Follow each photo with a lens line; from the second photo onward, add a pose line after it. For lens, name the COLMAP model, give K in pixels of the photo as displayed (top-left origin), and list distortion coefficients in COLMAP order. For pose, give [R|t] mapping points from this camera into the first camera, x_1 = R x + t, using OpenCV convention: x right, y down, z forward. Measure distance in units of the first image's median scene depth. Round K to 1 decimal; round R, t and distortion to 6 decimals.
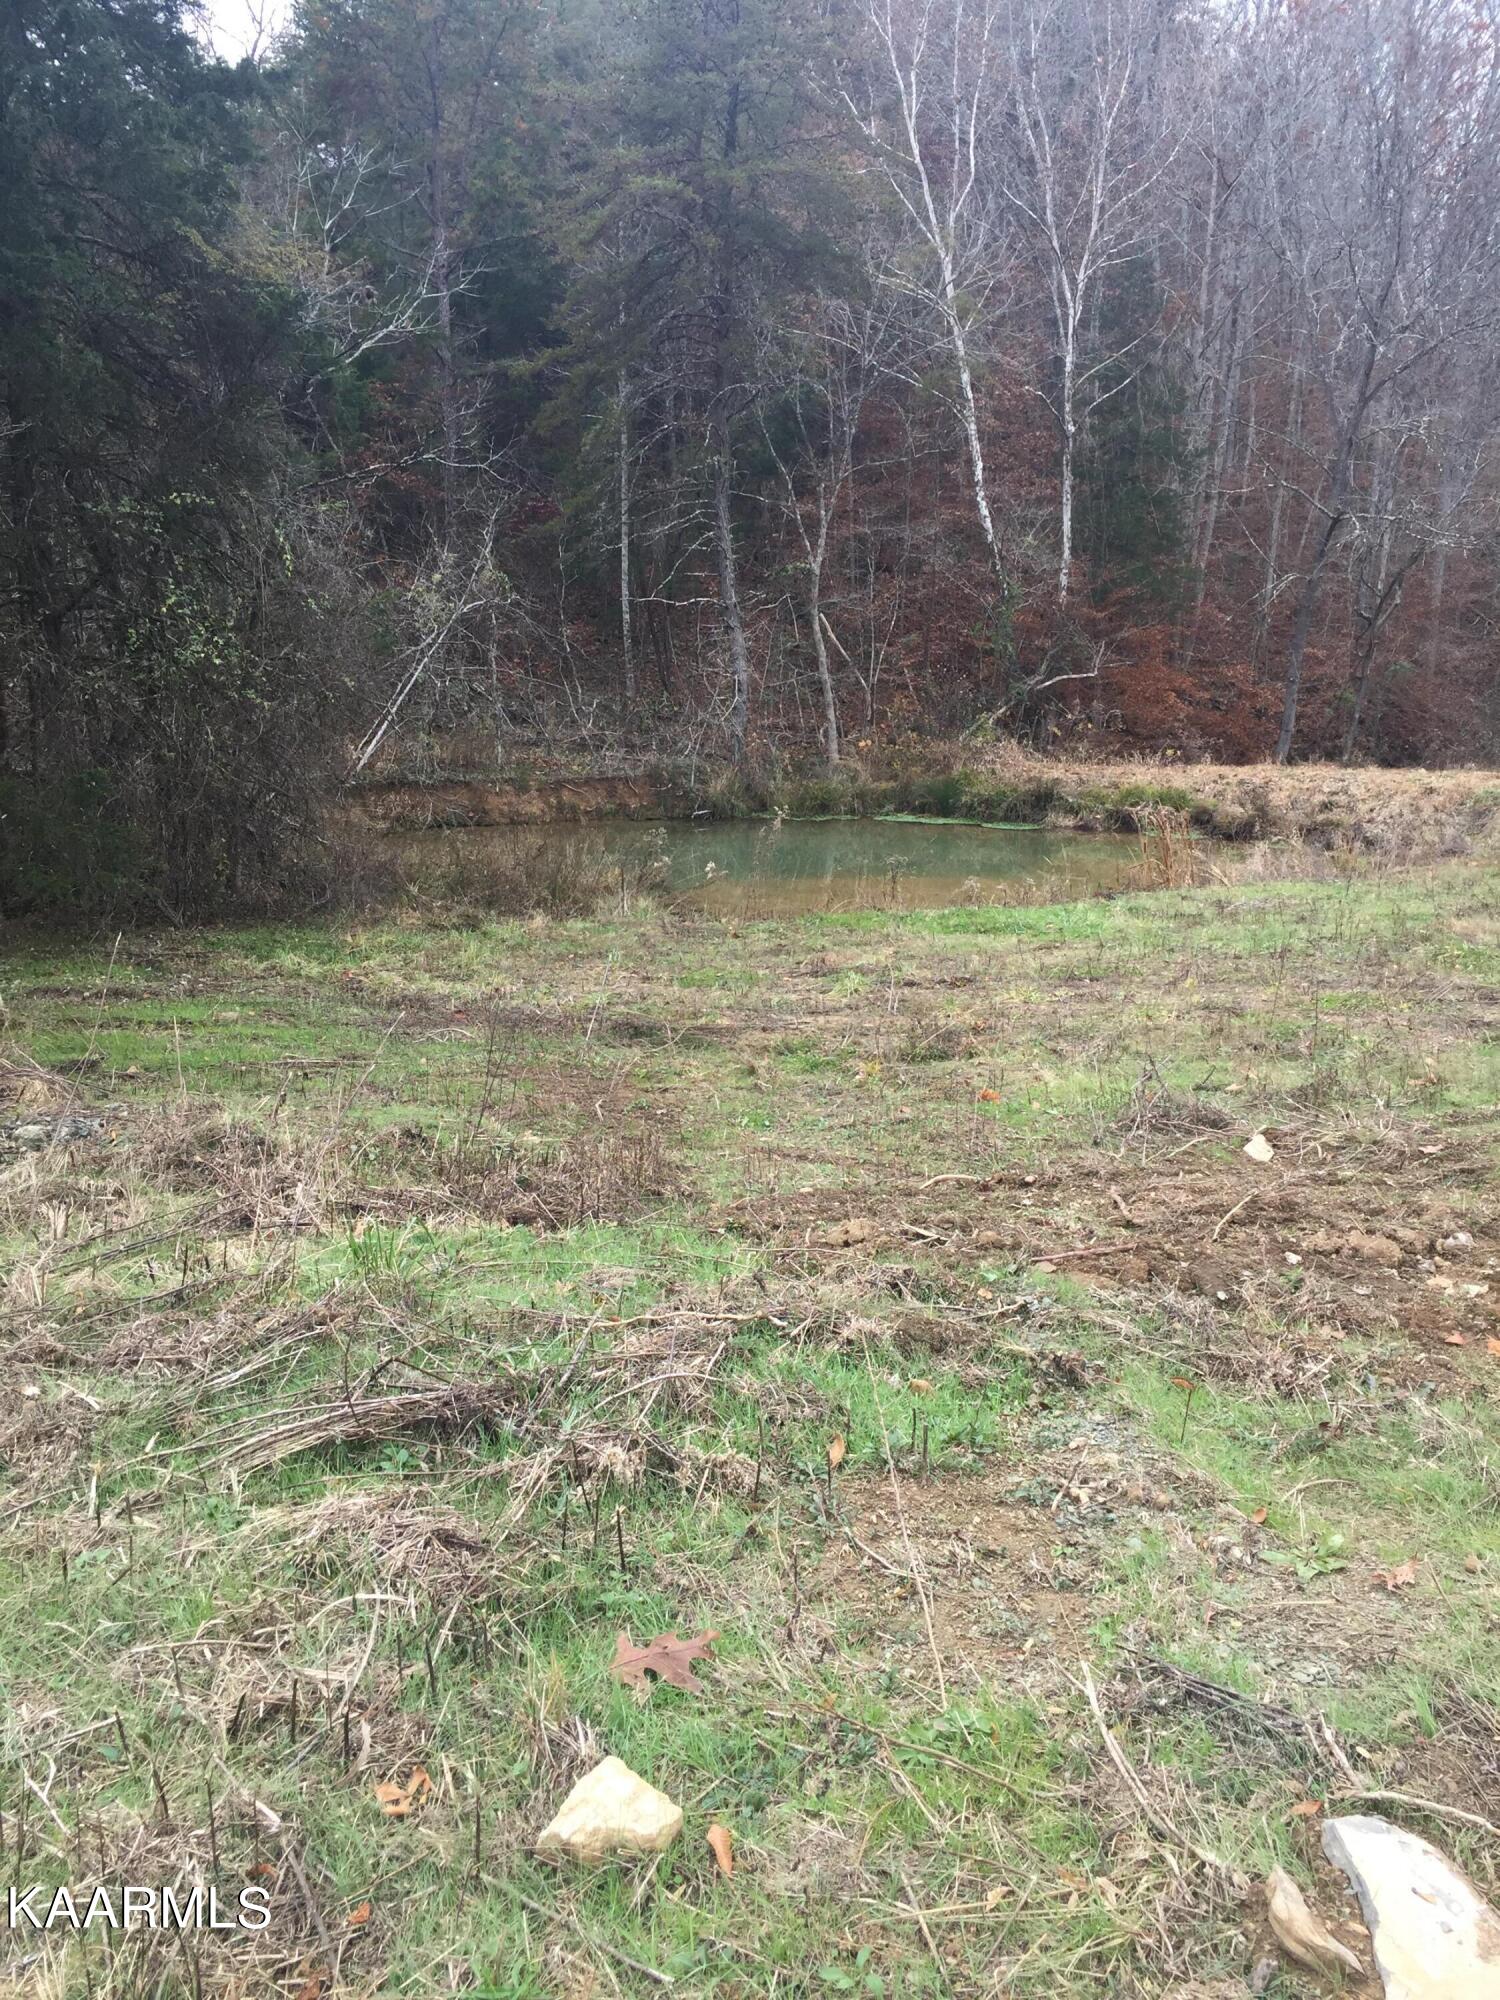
lens RADIAL K [[1717.2, 0, 748.1], [0, 1717.2, 983.2], [0, 0, 1]] dist [0.062876, -0.076770]
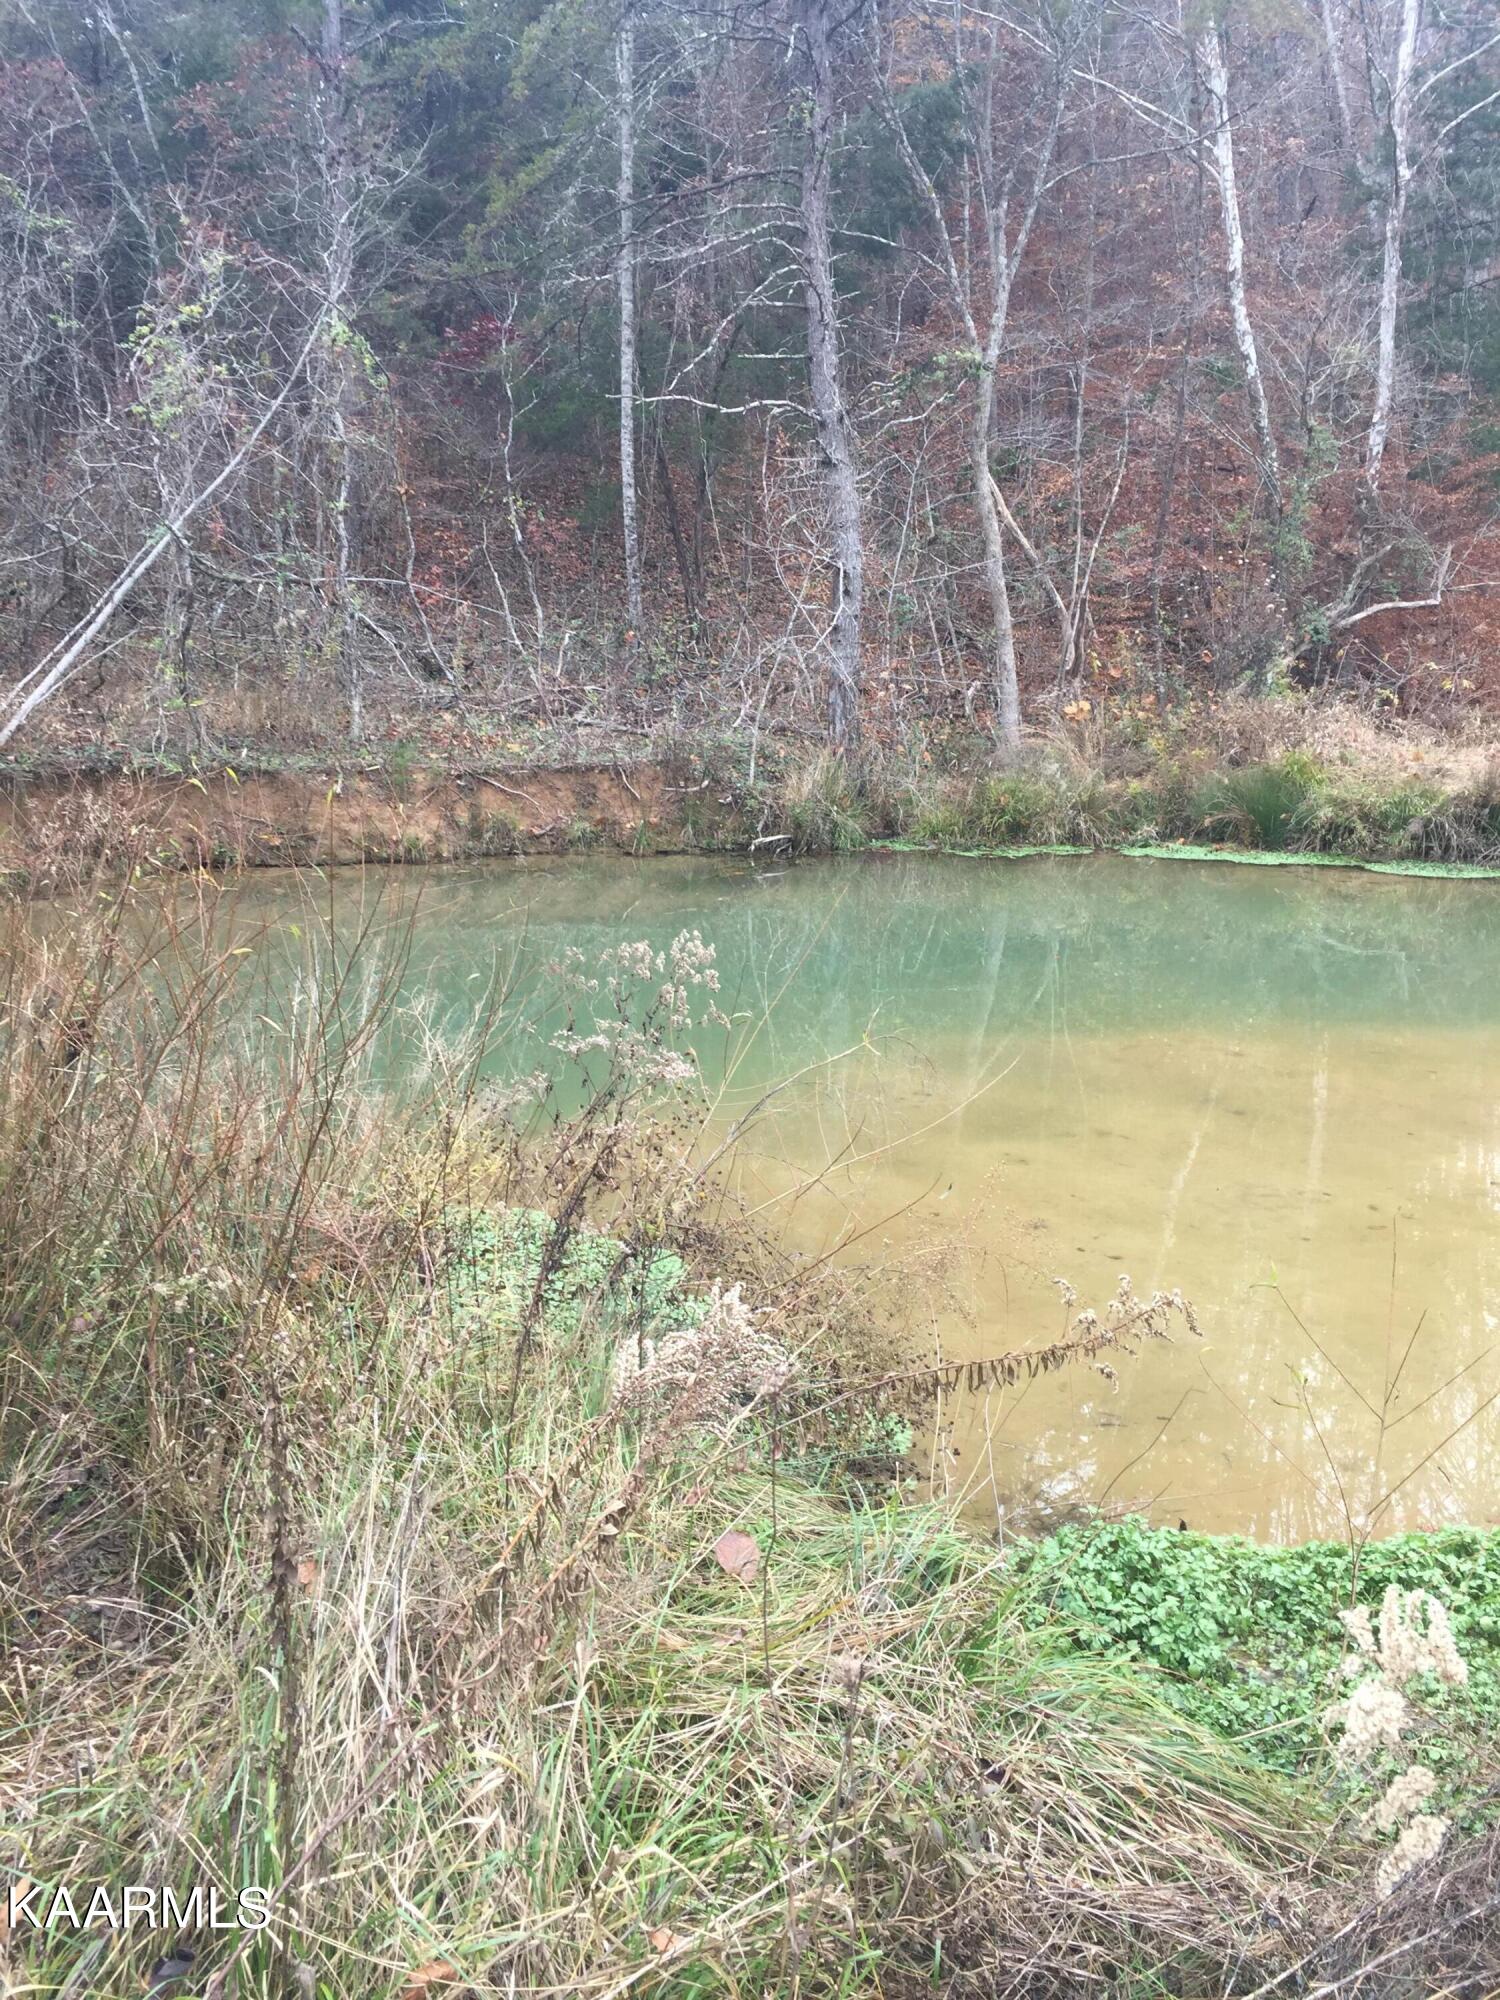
lens RADIAL K [[1717.2, 0, 754.7], [0, 1717.2, 1015.6], [0, 0, 1]] dist [0.062876, -0.076770]
pose [[0.999929, 0.004589, -0.010978, -0.025583], [-0.004545, 0.999982, 0.003965, -0.050229], [0.010996, -0.003915, 0.999932, 0.501971]]
